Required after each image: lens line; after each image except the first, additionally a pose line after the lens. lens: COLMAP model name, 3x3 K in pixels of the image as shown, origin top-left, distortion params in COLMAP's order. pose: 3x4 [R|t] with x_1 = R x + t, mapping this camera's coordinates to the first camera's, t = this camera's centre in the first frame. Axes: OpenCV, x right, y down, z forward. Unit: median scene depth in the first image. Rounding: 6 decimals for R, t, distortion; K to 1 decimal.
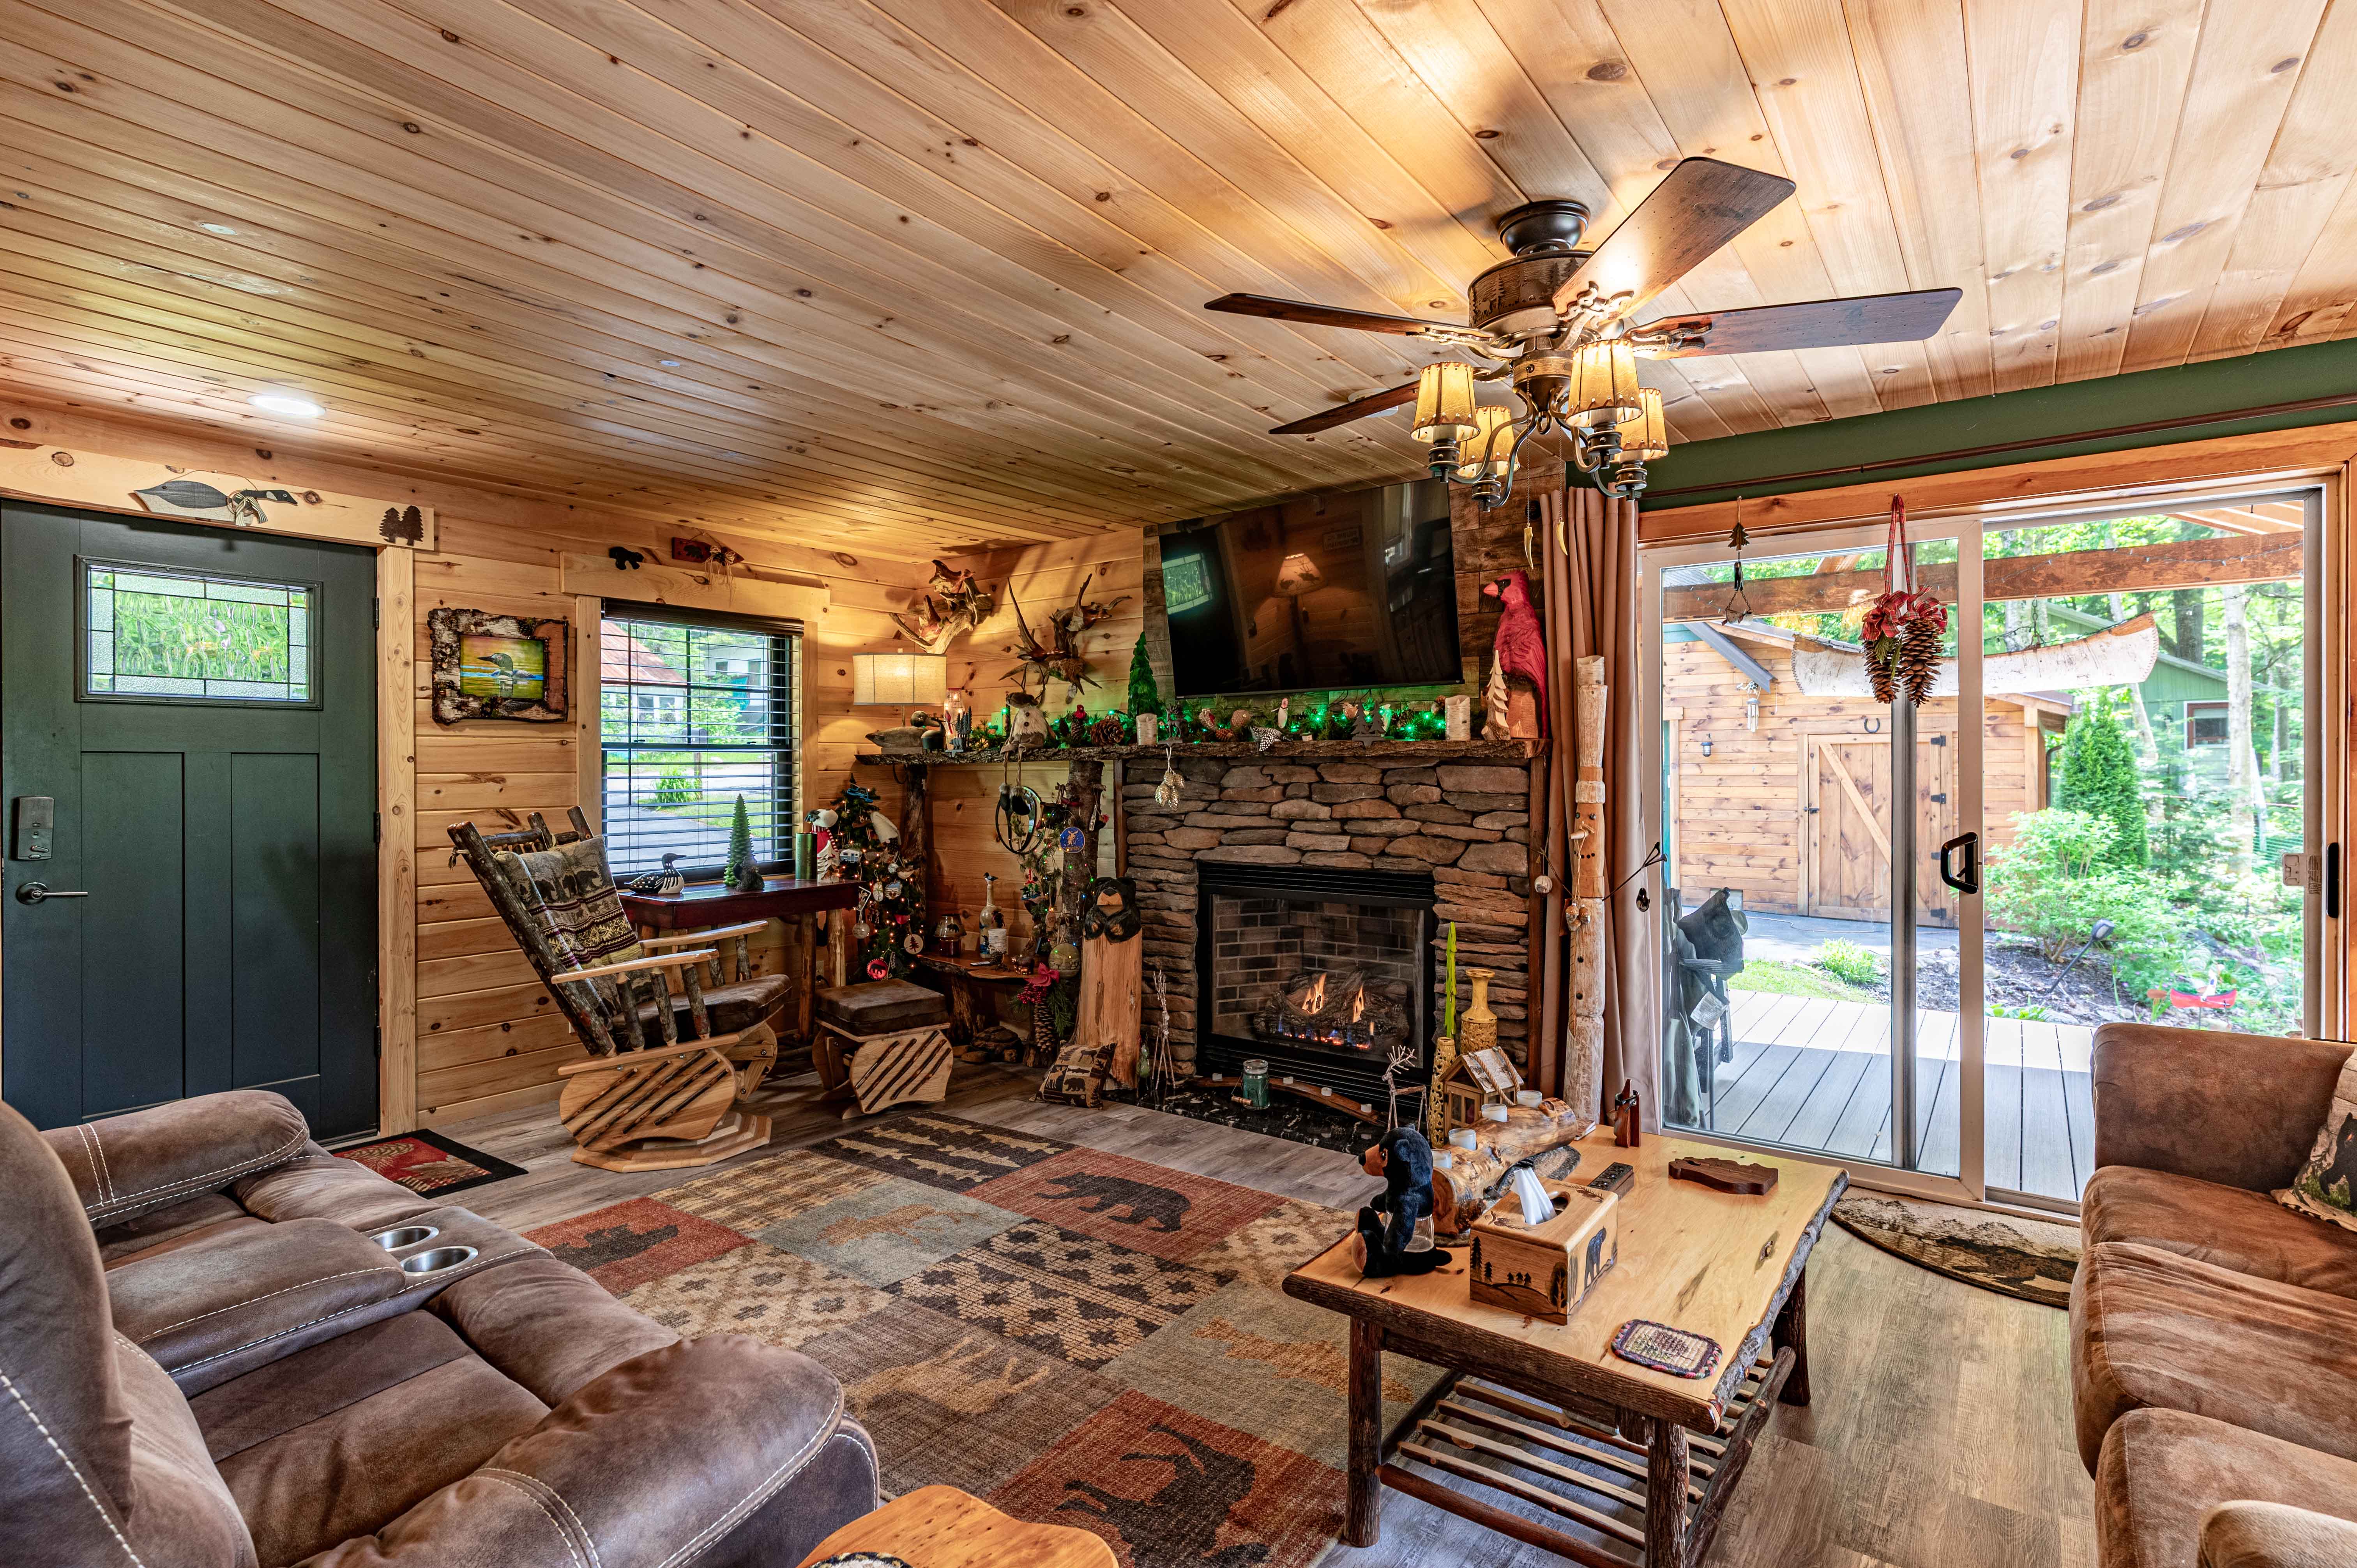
lens RADIAL K [[1134.0, 0, 1167.2], [0, 1134.0, 780.6], [0, 0, 1]] dist [-0.003376, 0.004169]
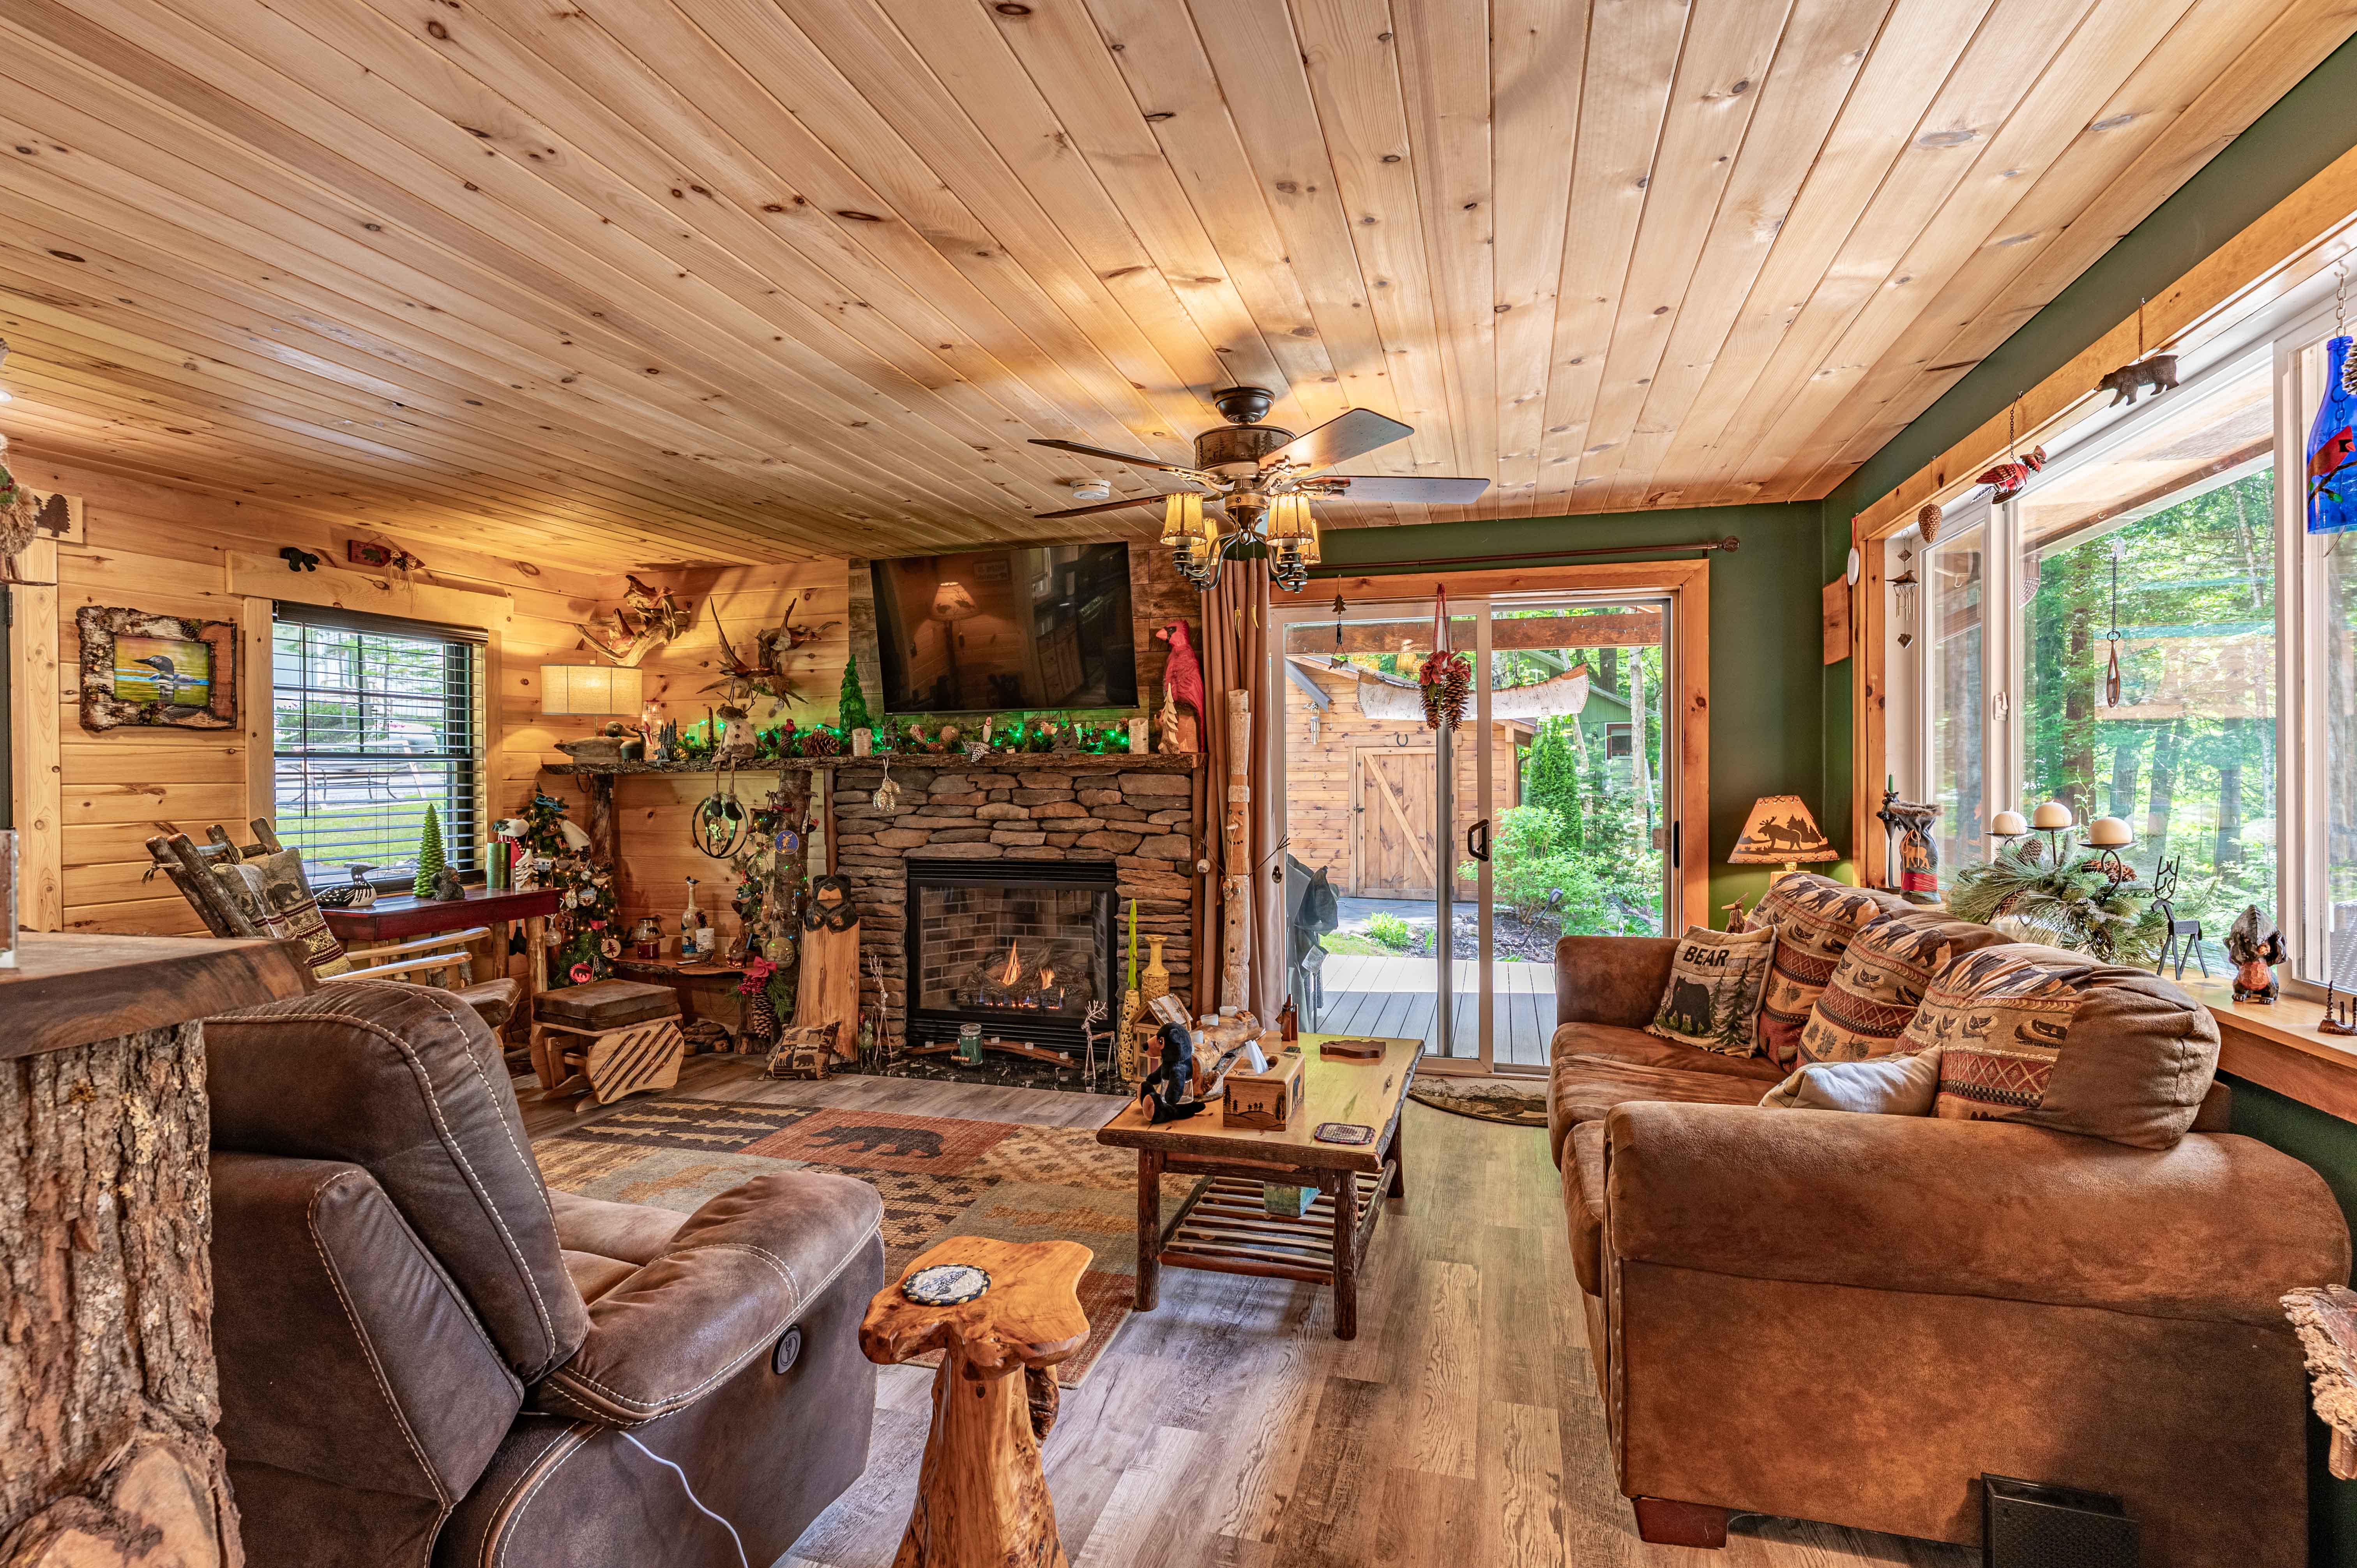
lens RADIAL K [[1134.0, 0, 1148.3], [0, 1134.0, 796.8], [0, 0, 1]] dist [-0.003376, 0.004169]
pose [[0.940261, -0.008955, 0.340337, -0.149121], [0.006446, 0.999943, 0.008501, 0.001436], [-0.340394, -0.005799, 0.940265, -0.171159]]
